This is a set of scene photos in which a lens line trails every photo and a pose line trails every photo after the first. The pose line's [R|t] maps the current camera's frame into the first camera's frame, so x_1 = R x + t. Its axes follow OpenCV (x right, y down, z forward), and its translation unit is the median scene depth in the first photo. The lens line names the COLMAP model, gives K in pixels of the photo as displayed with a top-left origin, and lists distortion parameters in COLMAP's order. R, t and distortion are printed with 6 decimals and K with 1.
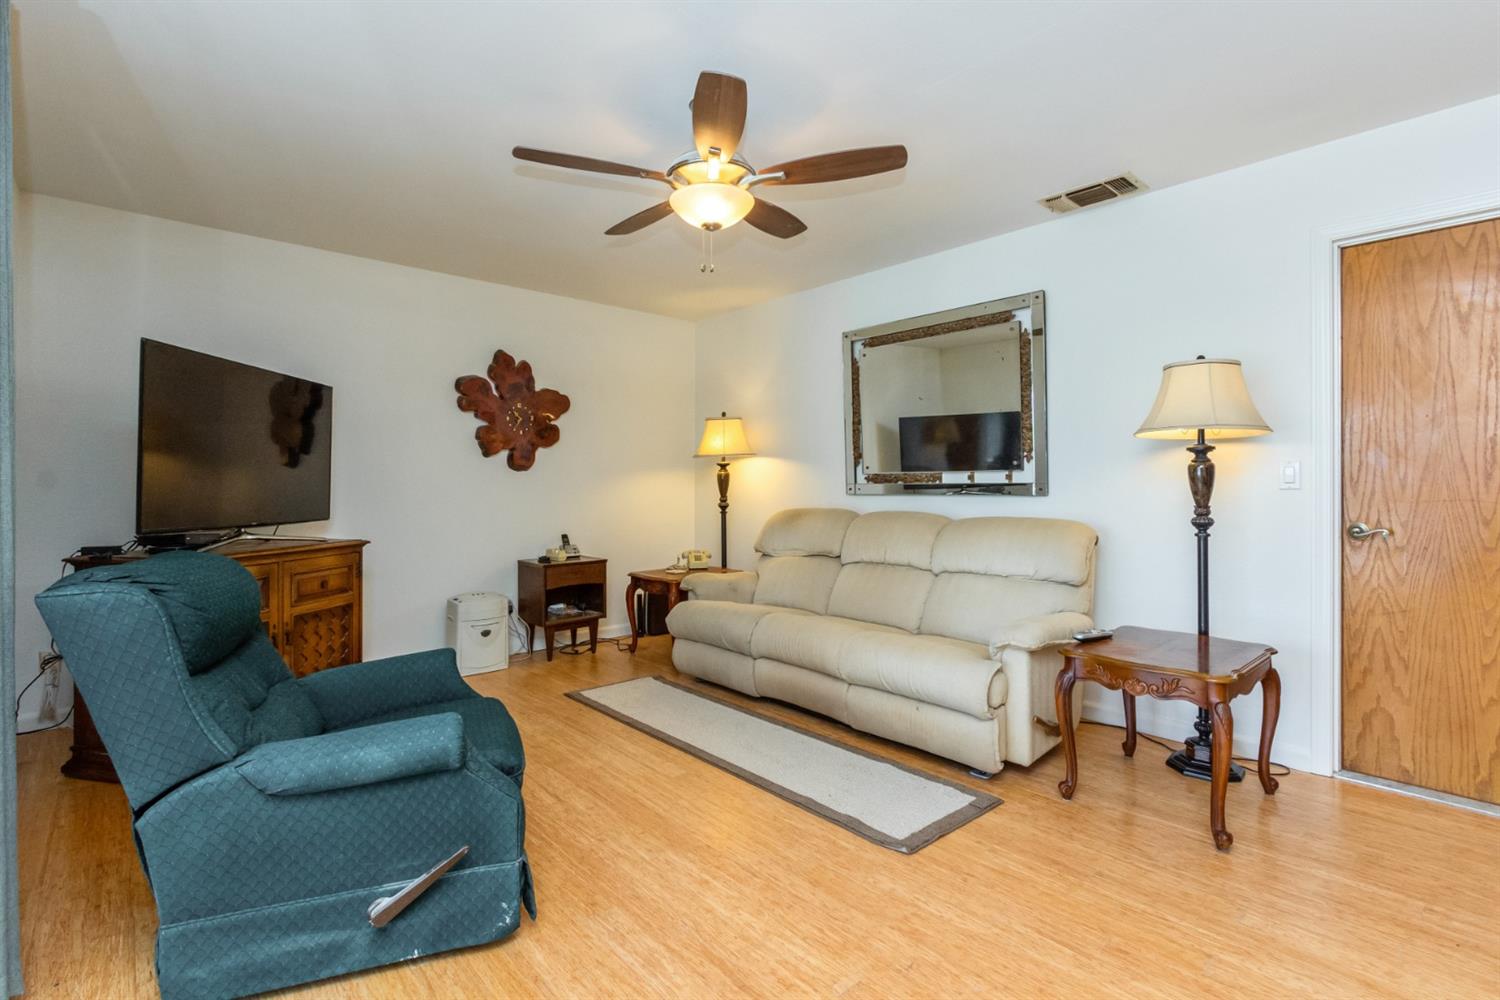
lens RADIAL K [[695.6, 0, 742.4], [0, 695.6, 487.0], [0, 0, 1]] dist [-0.003114, 0.000065]
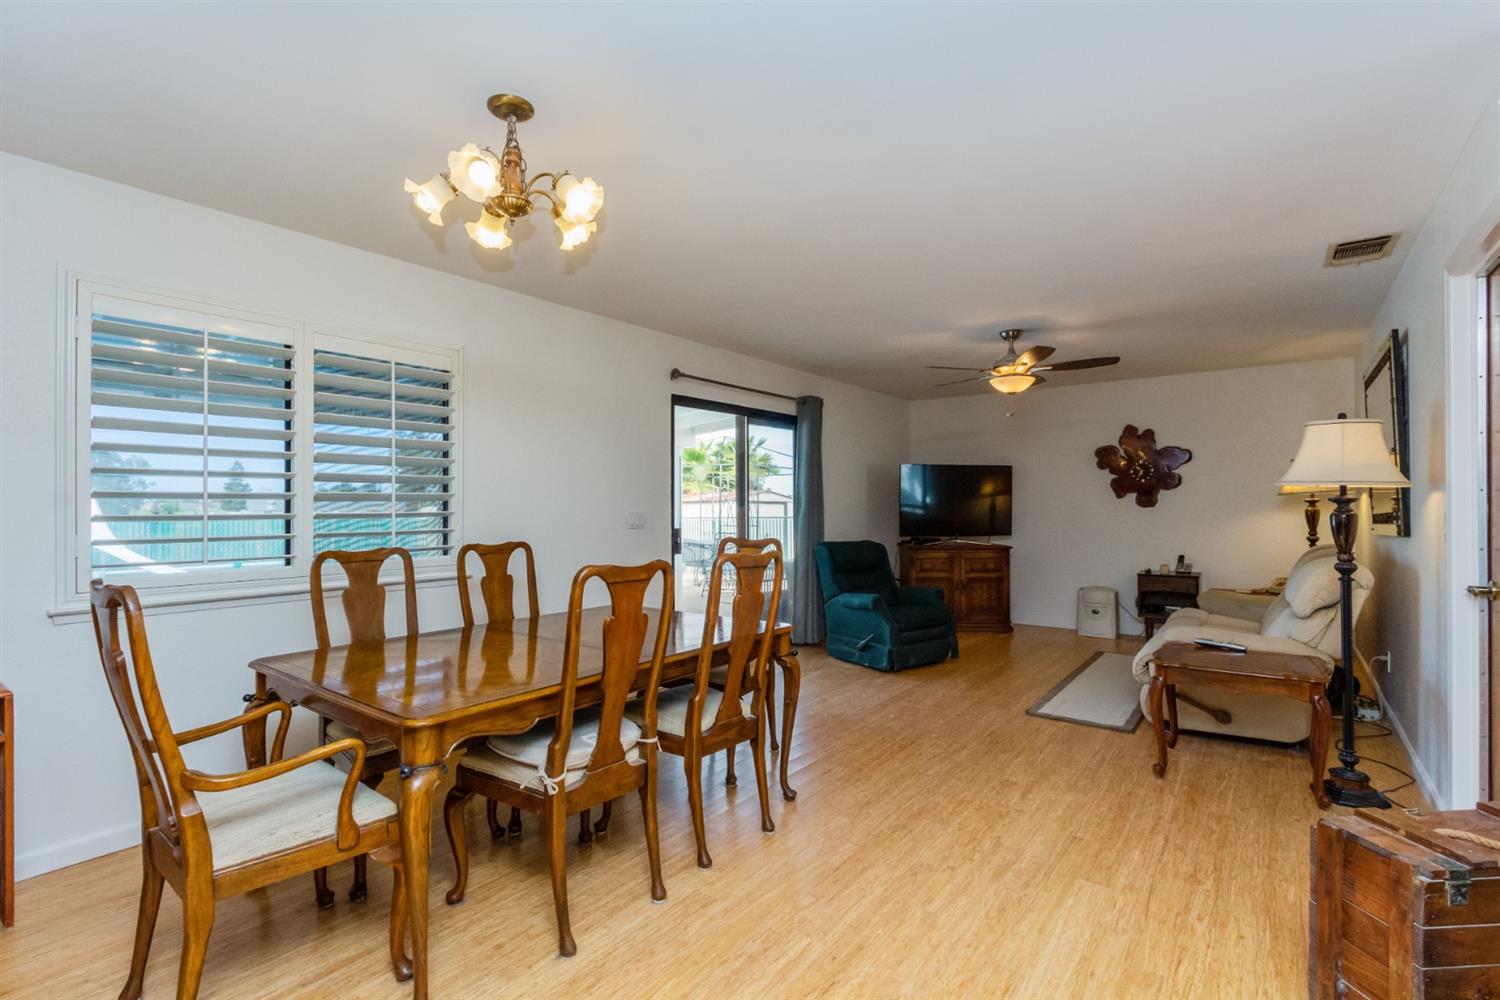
lens RADIAL K [[695.6, 0, 743.4], [0, 695.6, 500.9], [0, 0, 1]] dist [-0.003114, 0.000065]
pose [[0.189621, -0.007324, -0.981830, 1.063036], [0.001383, 0.999973, -0.007192, -0.032070], [0.981856, 0.000006, 0.189626, -0.079028]]
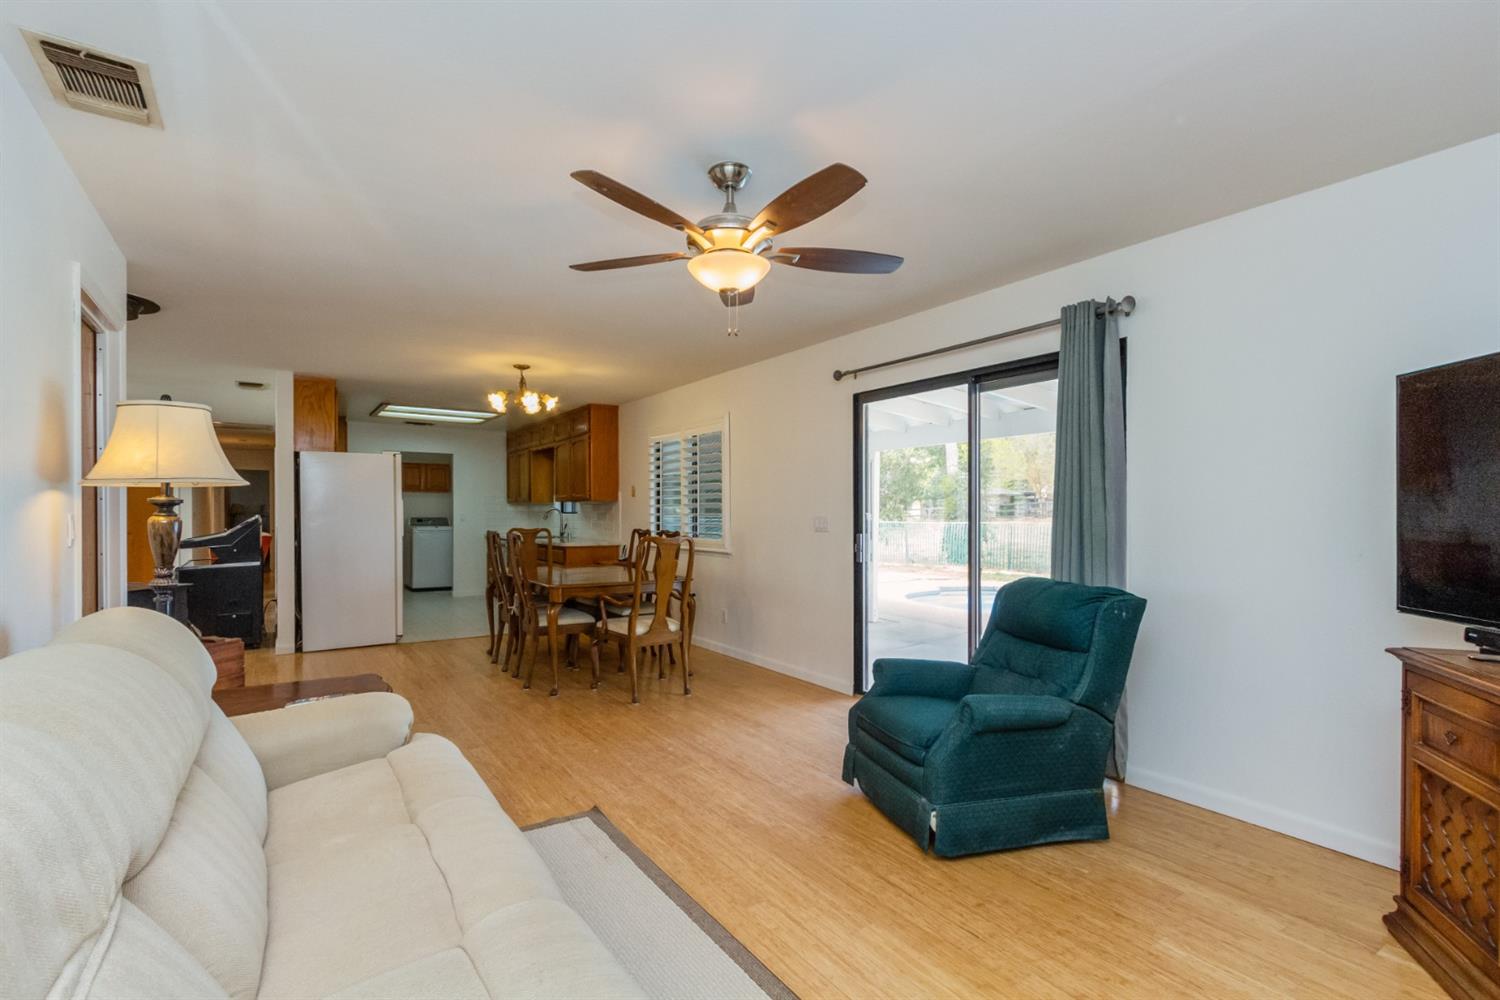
lens RADIAL K [[695.6, 0, 720.1], [0, 695.6, 513.9], [0, 0, 1]] dist [-0.003114, 0.000065]
pose [[-0.987305, 0.008042, 0.158634, -0.123201], [0.010040, 0.999880, 0.011798, -0.042827], [-0.158520, 0.013241, -0.987267, 1.226891]]
